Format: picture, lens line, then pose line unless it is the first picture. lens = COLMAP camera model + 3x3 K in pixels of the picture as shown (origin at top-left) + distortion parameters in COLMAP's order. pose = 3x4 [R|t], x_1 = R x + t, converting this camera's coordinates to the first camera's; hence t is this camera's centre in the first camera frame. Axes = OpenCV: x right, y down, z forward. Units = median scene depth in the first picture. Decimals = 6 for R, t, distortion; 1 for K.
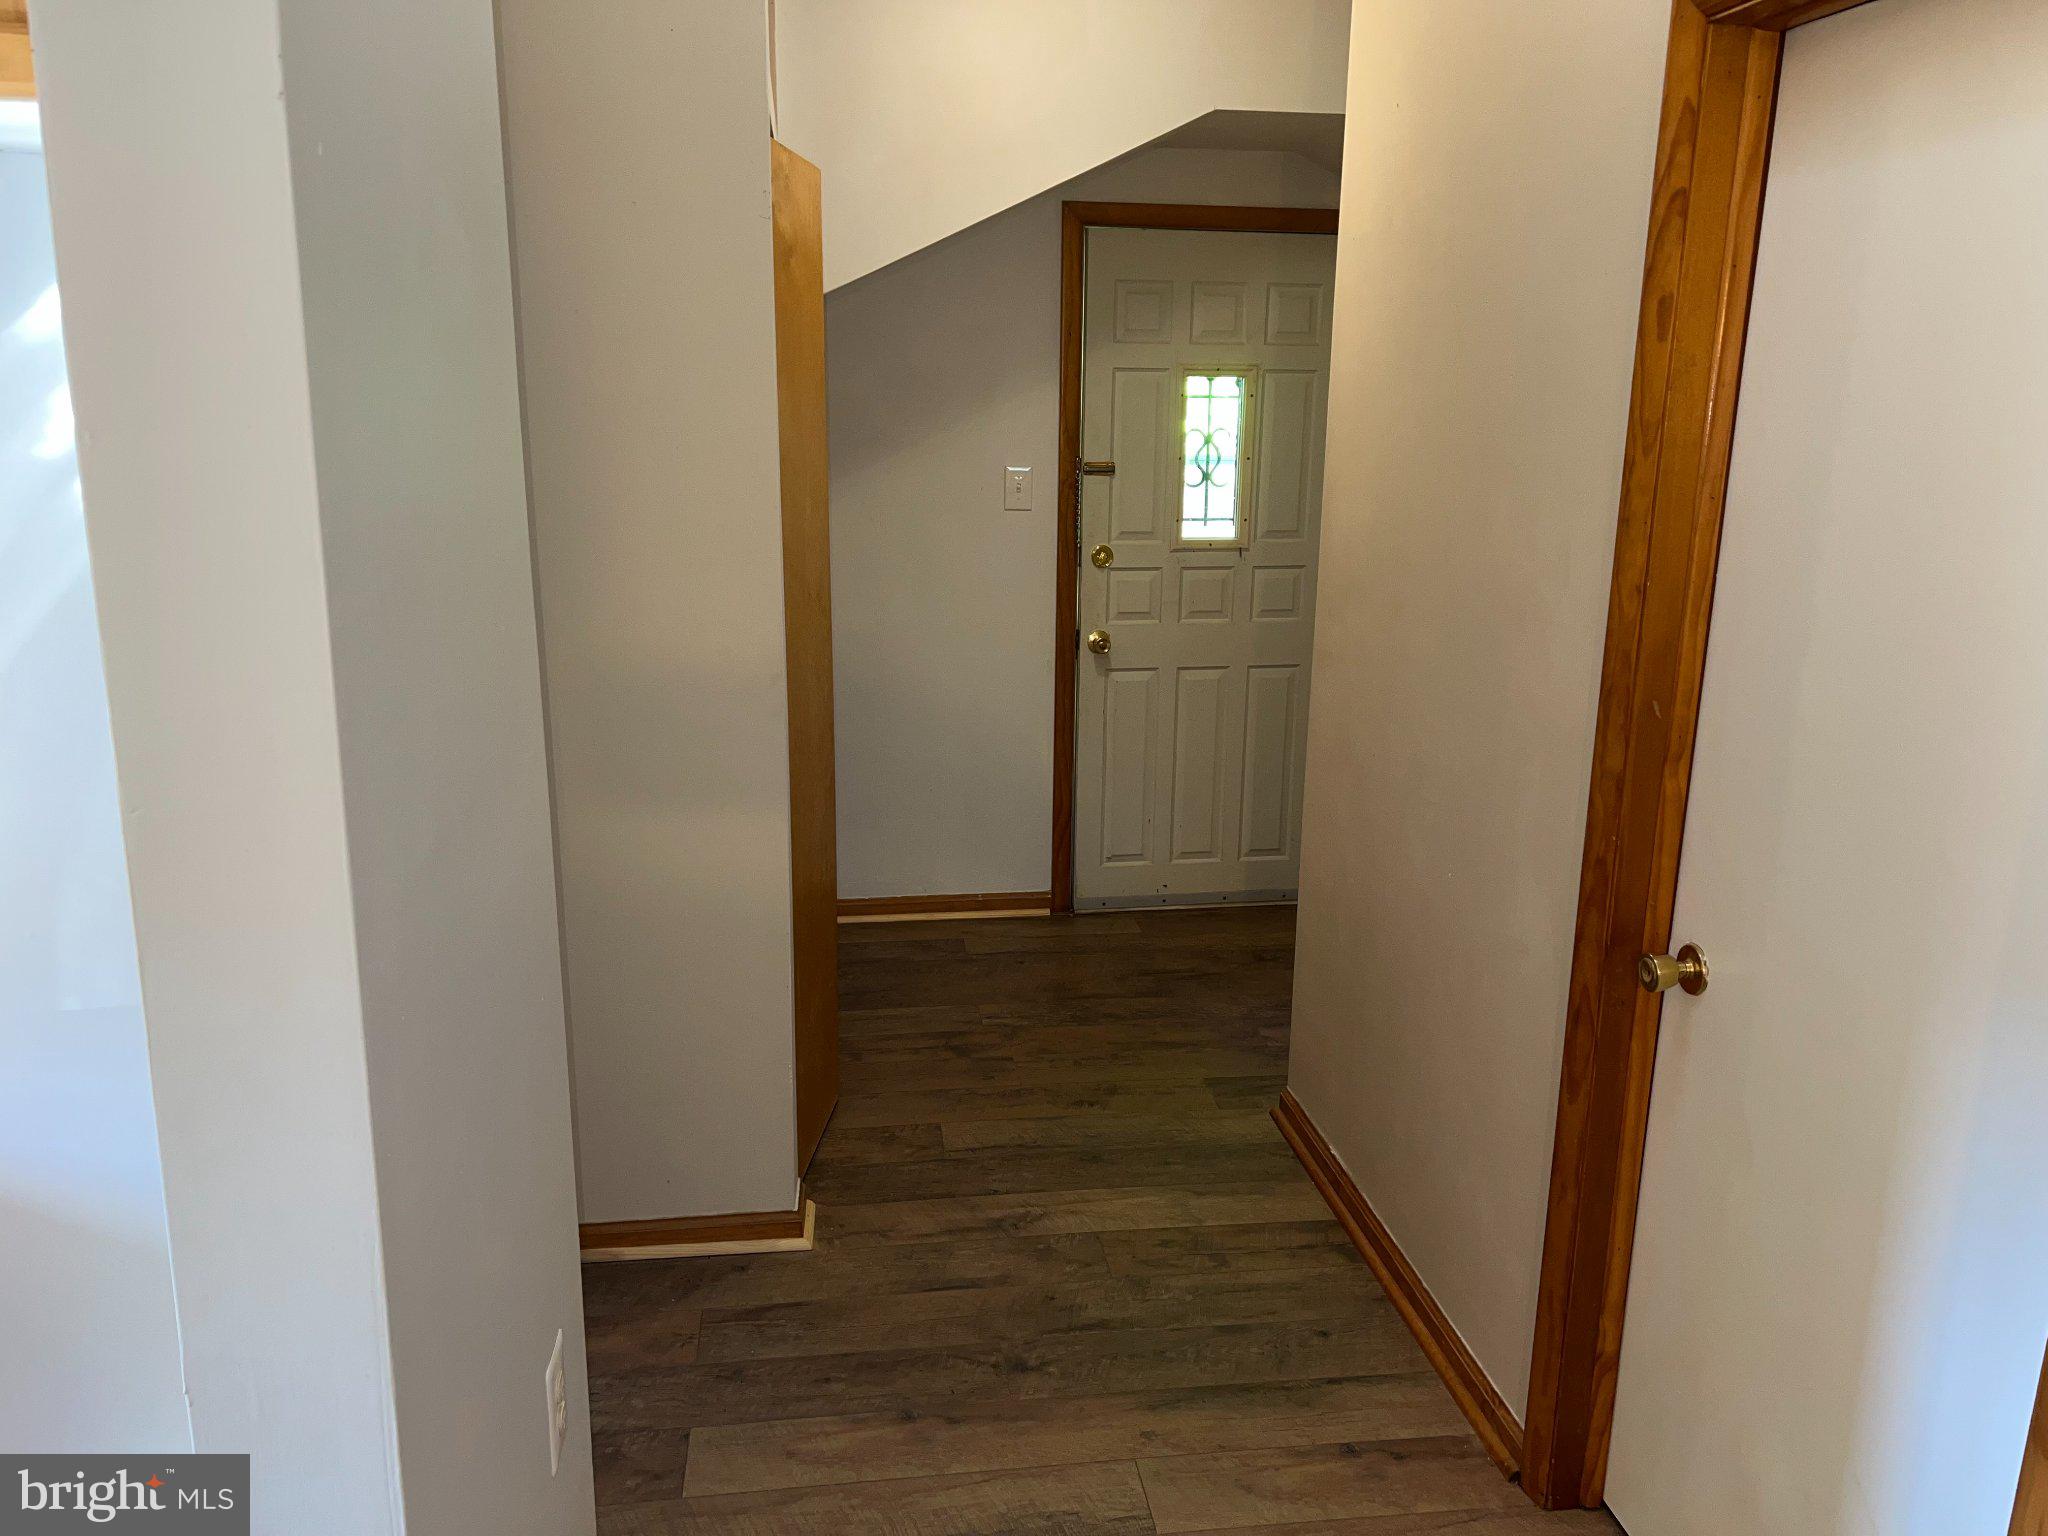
lens RADIAL K [[1544.8, 0, 1027.8], [0, 1544.8, 774.3], [0, 0, 1]] dist [0.050739, -0.054545]
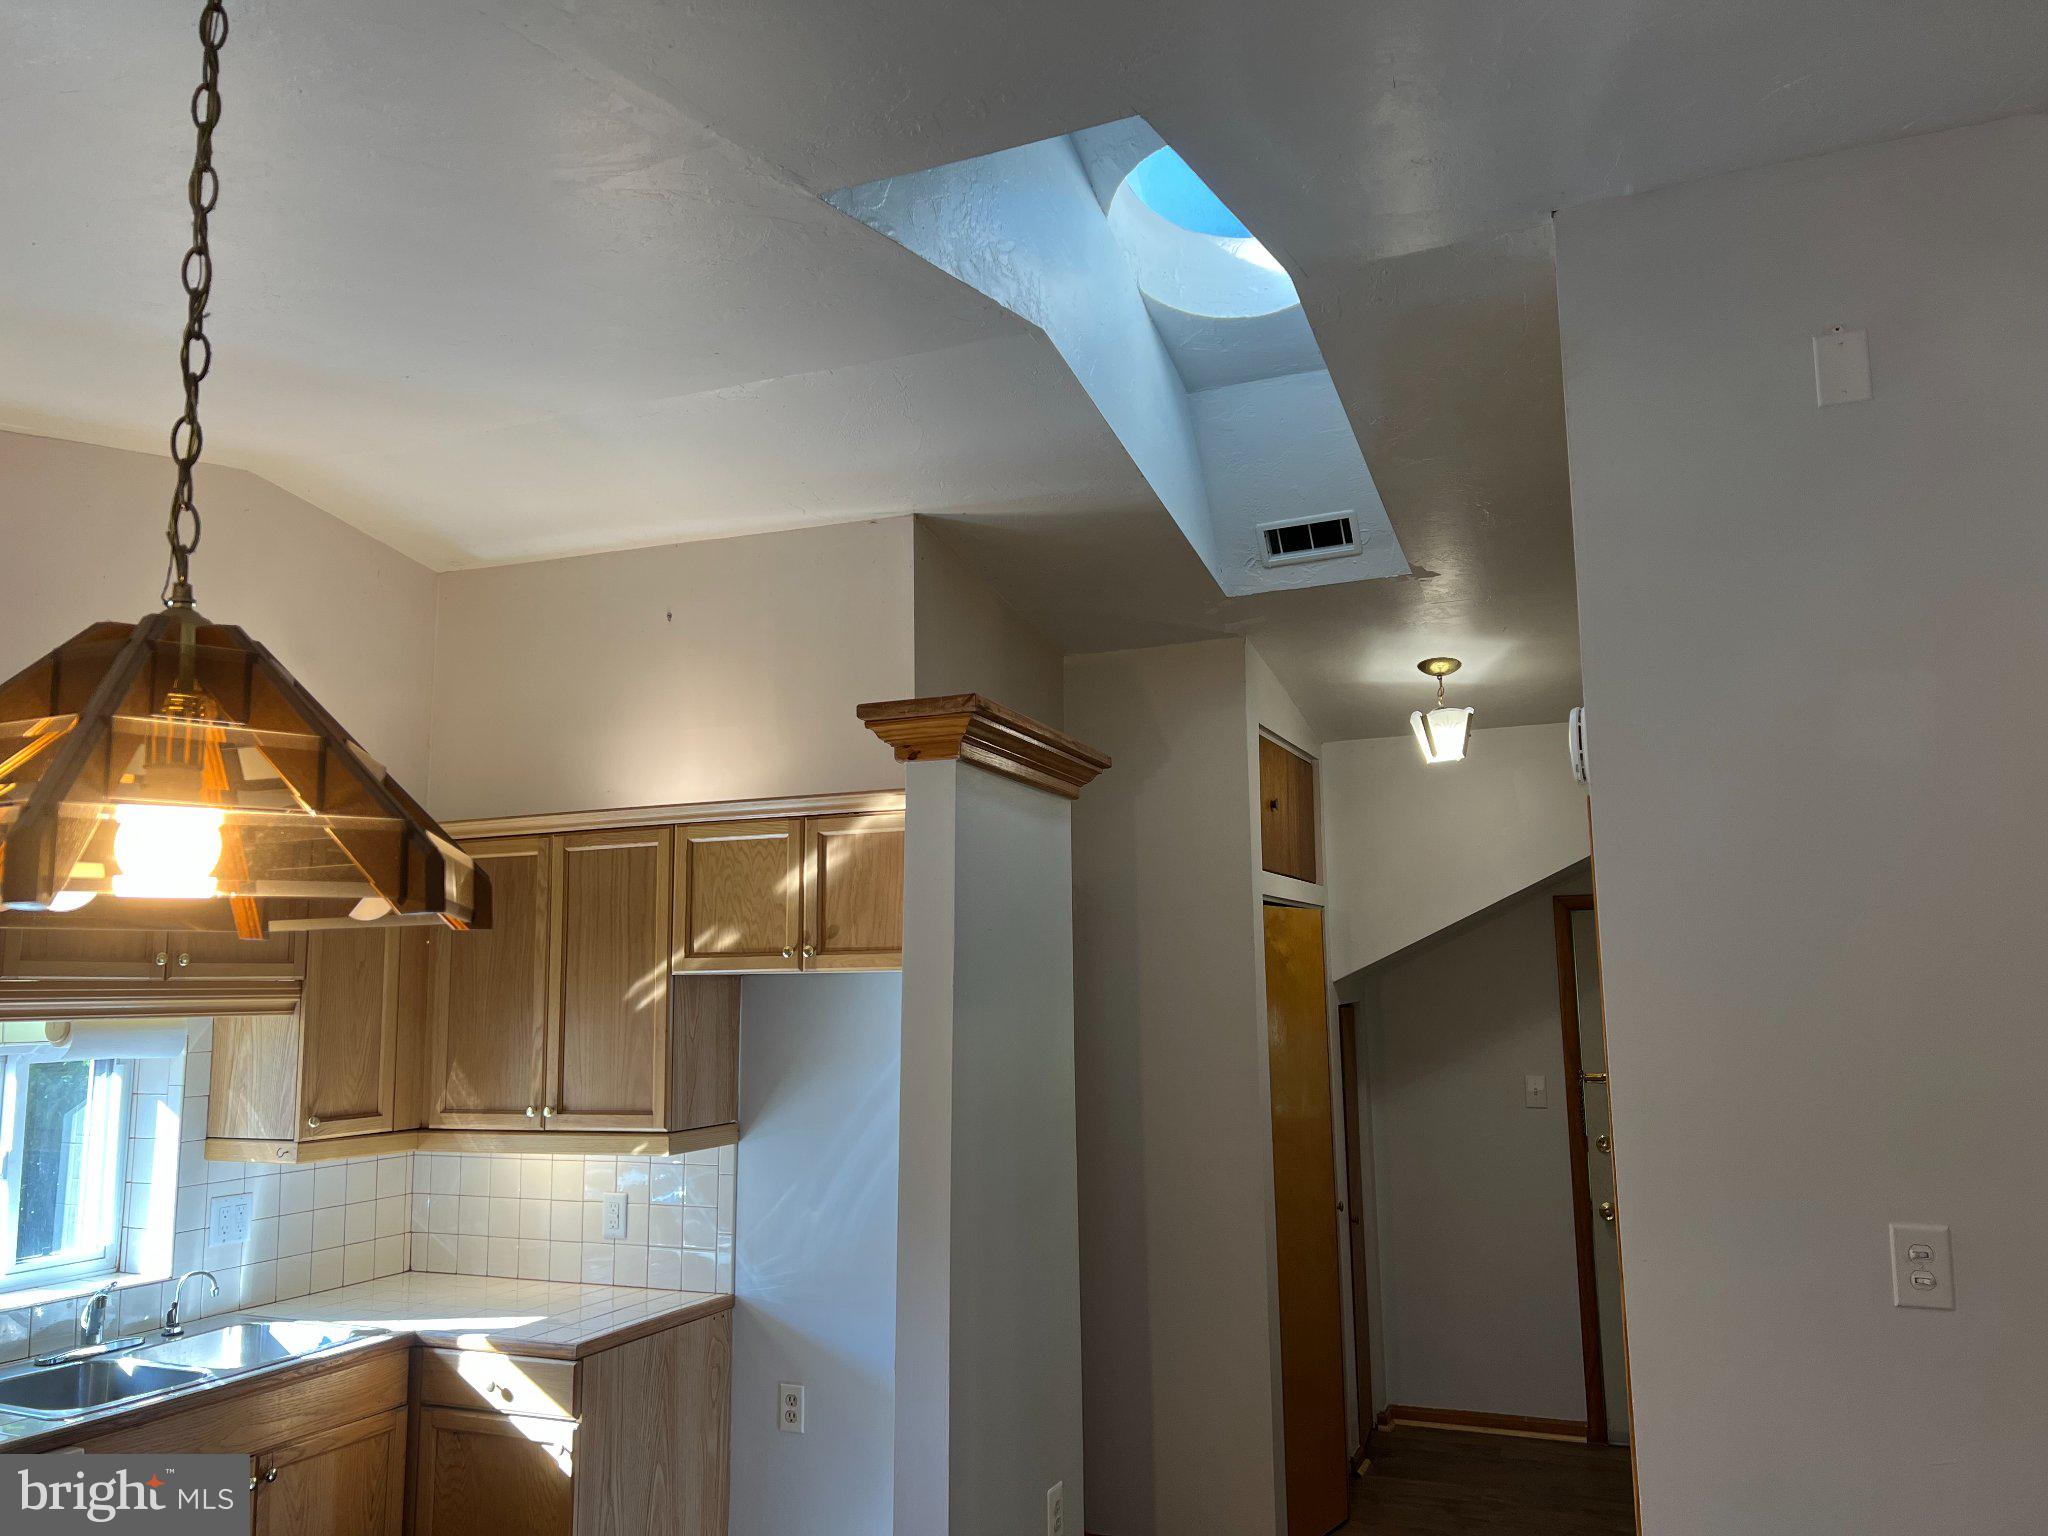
lens RADIAL K [[1544.8, 0, 1016.3], [0, 1544.8, 783.4], [0, 0, 1]] dist [0.050739, -0.054545]
pose [[0.857666, -0.093010, -0.505725, 0.504188], [-0.101228, 0.933719, -0.343397, 0.123277], [0.504144, 0.345714, 0.791404, -0.654931]]
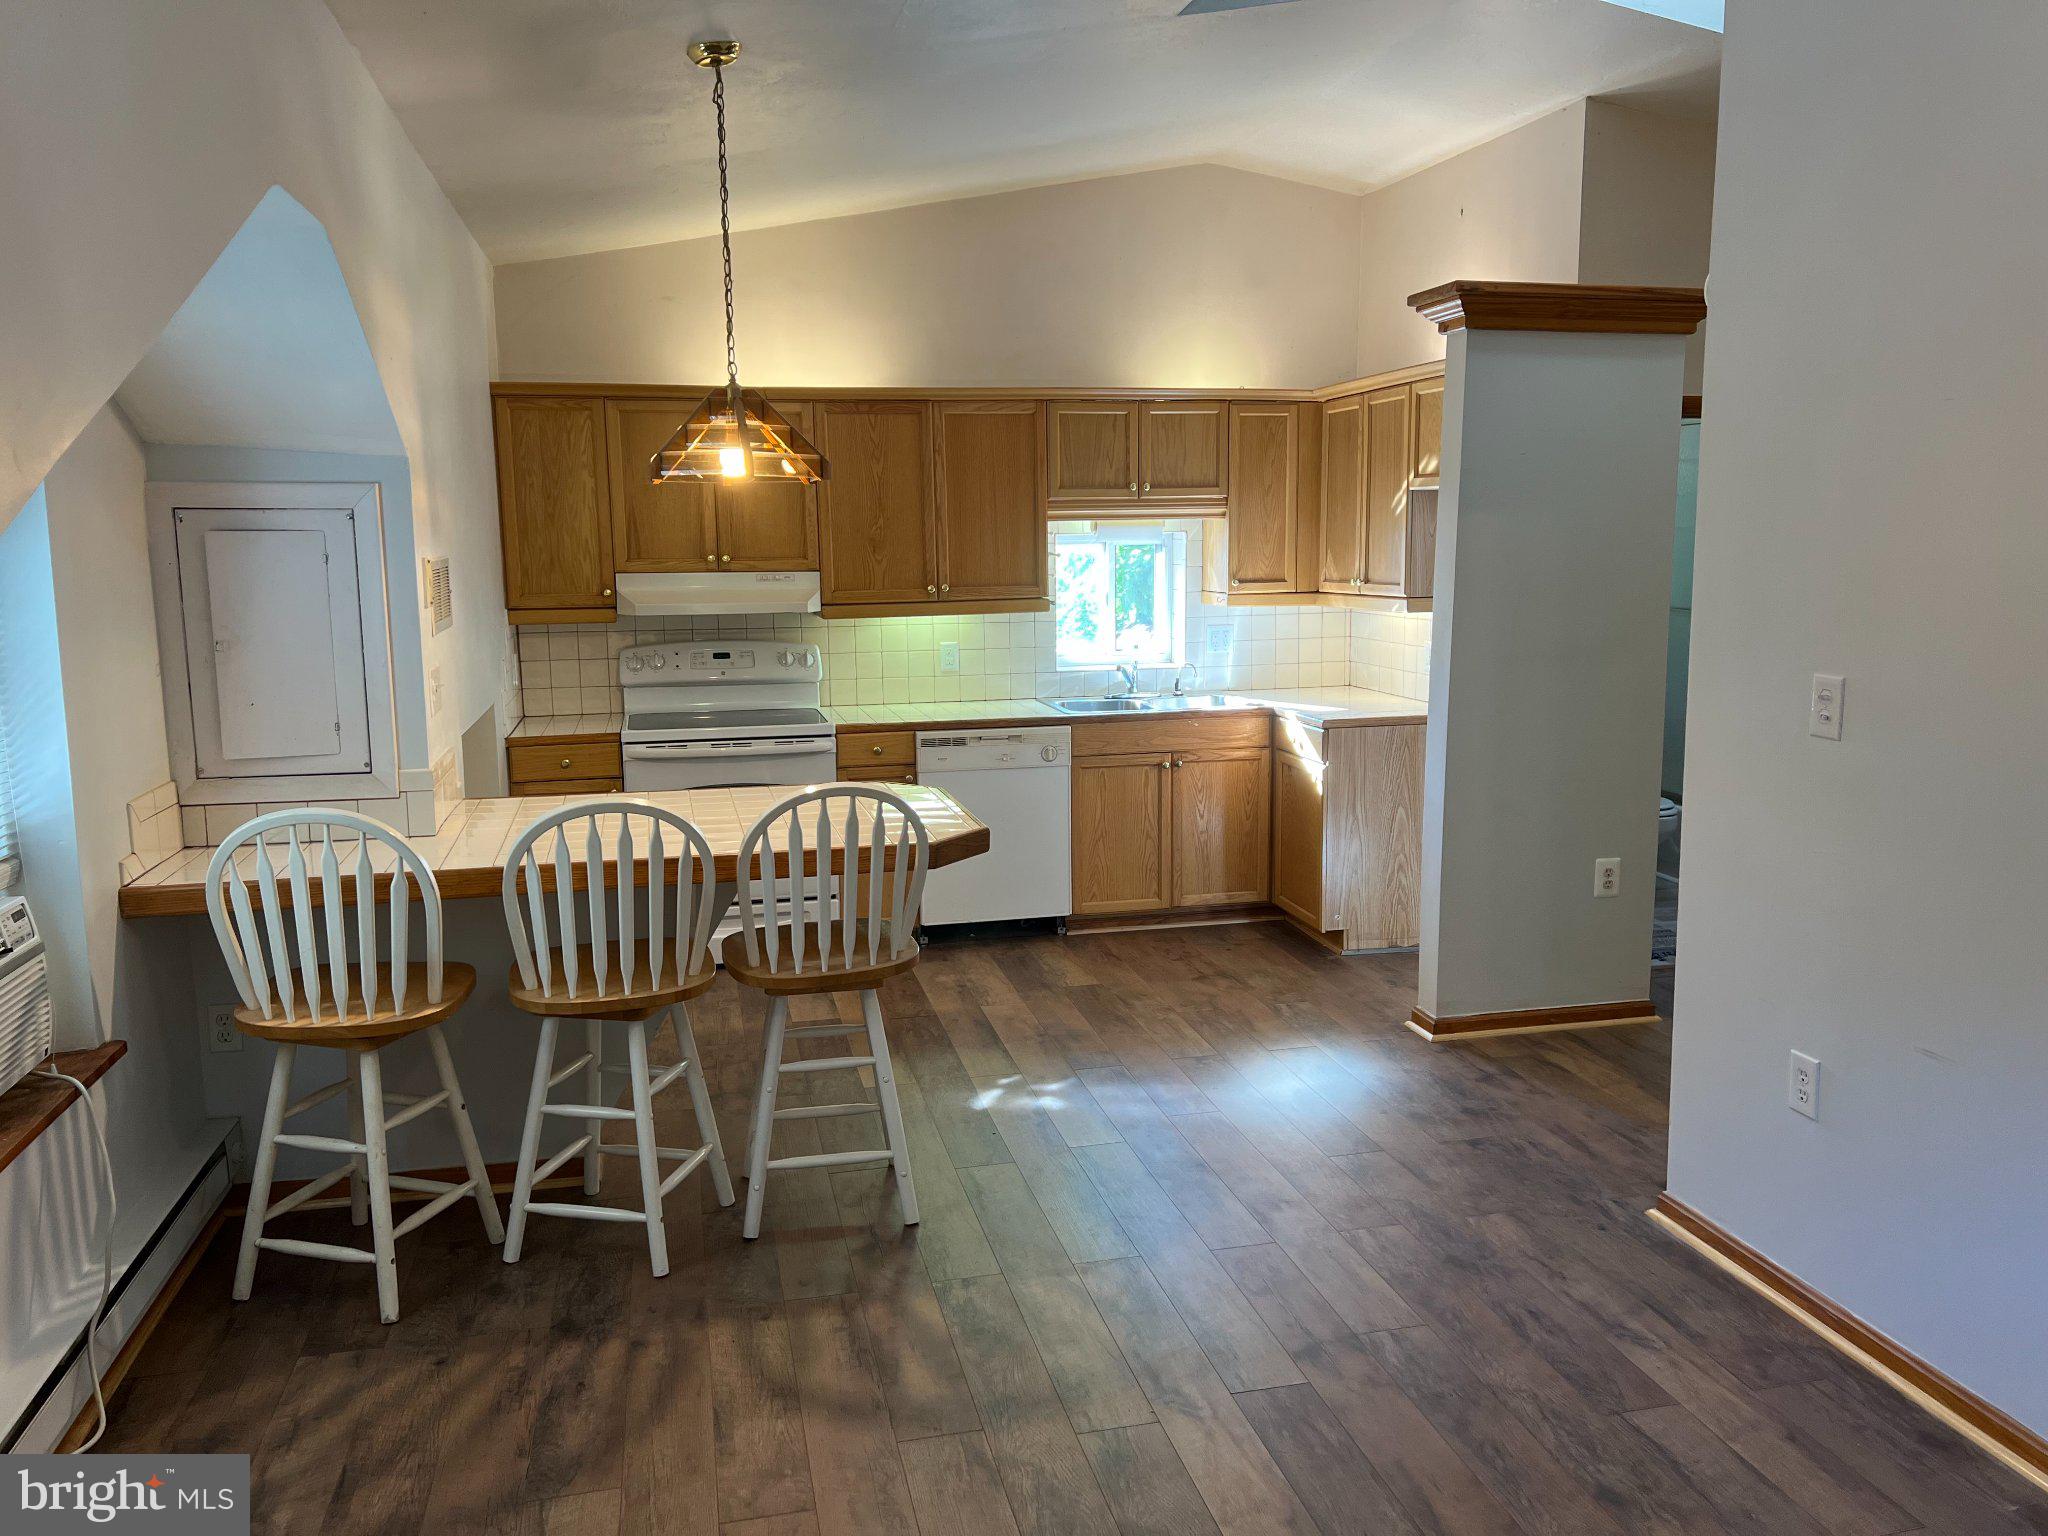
lens RADIAL K [[1544.8, 0, 1024.8], [0, 1544.8, 765.4], [0, 0, 1]] dist [0.050739, -0.054545]
pose [[0.092121, 0.134278, -0.986652, 1.510805], [-0.225941, 0.967840, 0.110622, 0.071123], [0.969775, 0.212734, 0.119498, -0.291175]]
